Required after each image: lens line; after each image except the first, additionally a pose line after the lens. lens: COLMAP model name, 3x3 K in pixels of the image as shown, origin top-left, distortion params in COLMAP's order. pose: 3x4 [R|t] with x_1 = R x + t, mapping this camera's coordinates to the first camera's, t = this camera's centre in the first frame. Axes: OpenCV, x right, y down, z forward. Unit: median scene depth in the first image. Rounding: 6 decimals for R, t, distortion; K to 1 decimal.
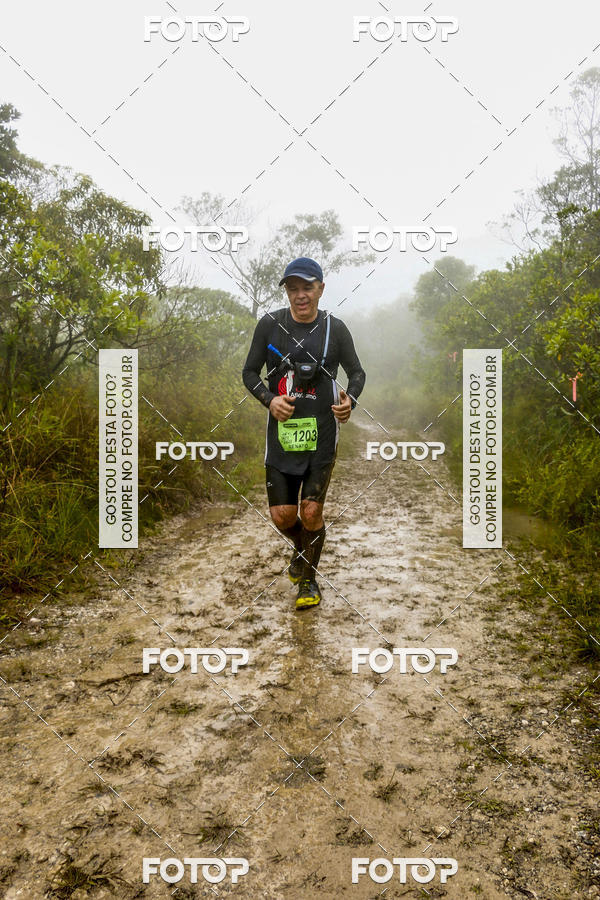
lens RADIAL K [[817.6, 0, 303.7], [0, 817.6, 450.2], [0, 0, 1]] dist [-0.155502, 0.199183]
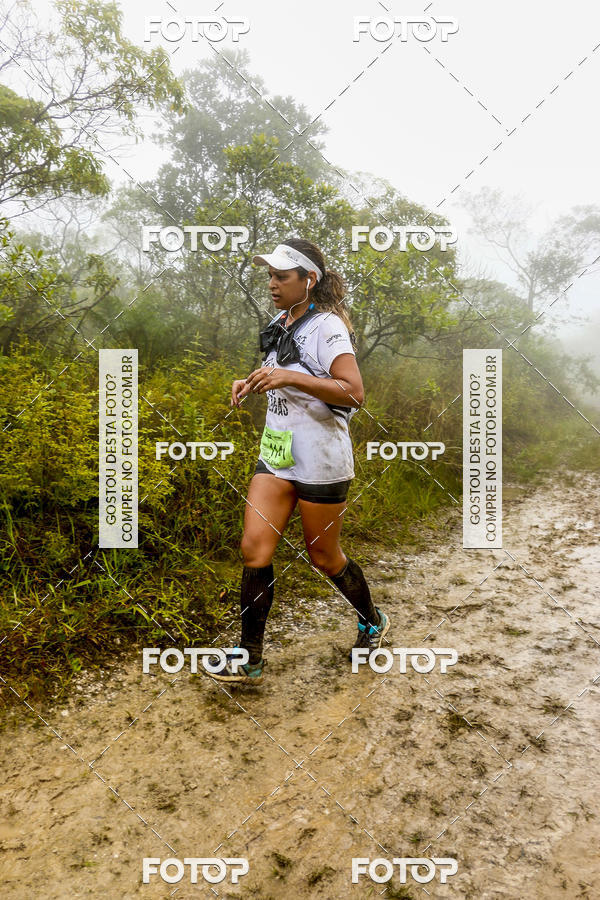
lens RADIAL K [[820.8, 0, 300.9], [0, 820.8, 448.4], [0, 0, 1]] dist [-0.159691, 0.207227]
pose [[0.950877, 0.047502, -0.305903, -0.074088], [-0.043015, 0.998845, 0.021395, 0.011997], [0.306566, -0.007186, 0.951822, -0.262595]]
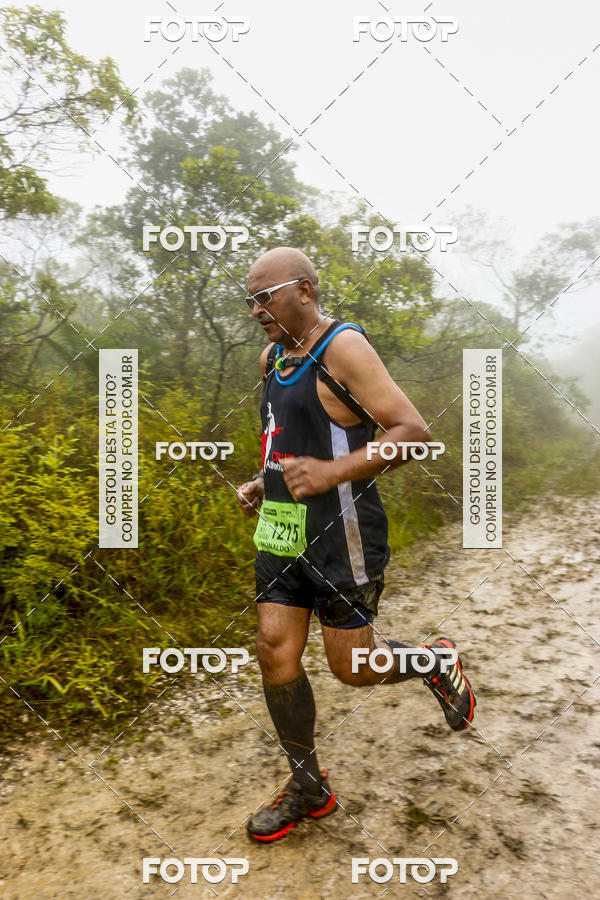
lens RADIAL K [[816.7, 0, 300.9], [0, 816.7, 456.9], [0, 0, 1]] dist [-0.159531, 0.207682]
pose [[0.953434, 0.019694, -0.300959, -0.057251], [-0.020467, 0.999790, 0.000584, -0.001529], [0.300908, 0.005602, 0.953637, -0.112587]]
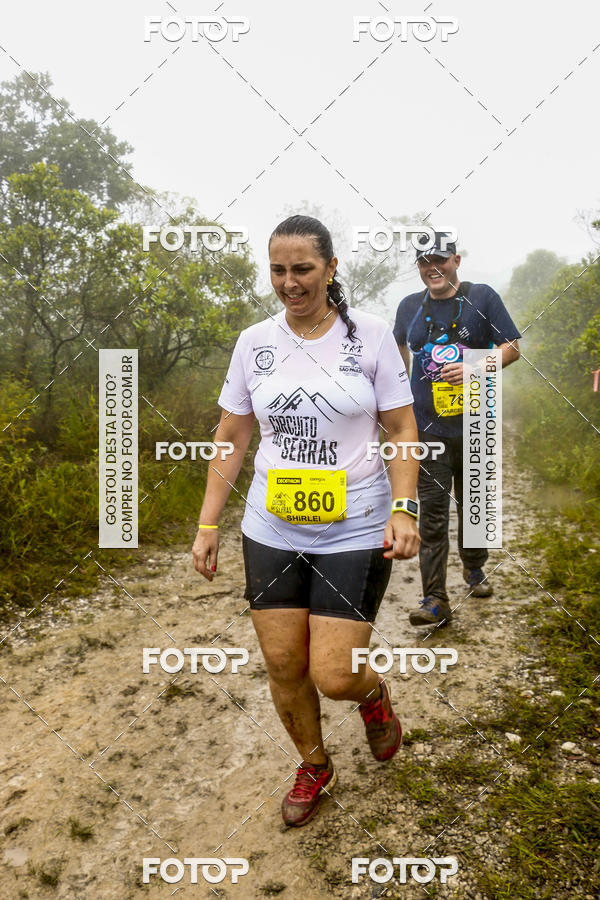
lens RADIAL K [[816.7, 0, 300.9], [0, 816.7, 456.9], [0, 0, 1]] dist [-0.159531, 0.207682]
pose [[0.989631, -0.010566, -0.143245, 0.117468], [0.013167, 0.999765, 0.017222, 0.014791], [0.143029, -0.018930, 0.989537, -0.330924]]
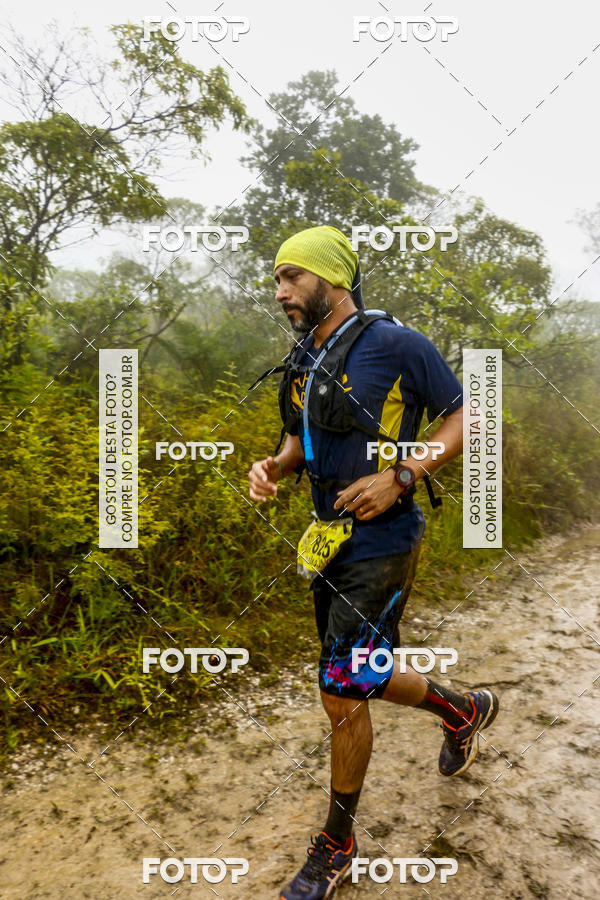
lens RADIAL K [[815.9, 0, 300.9], [0, 815.9, 449.7], [0, 0, 1]] dist [-0.158053, 0.201593]
pose [[0.892456, 0.048200, -0.448552, 0.009823], [-0.053472, 0.998569, 0.000913, -0.016503], [0.447954, 0.023170, 0.893756, -0.077183]]
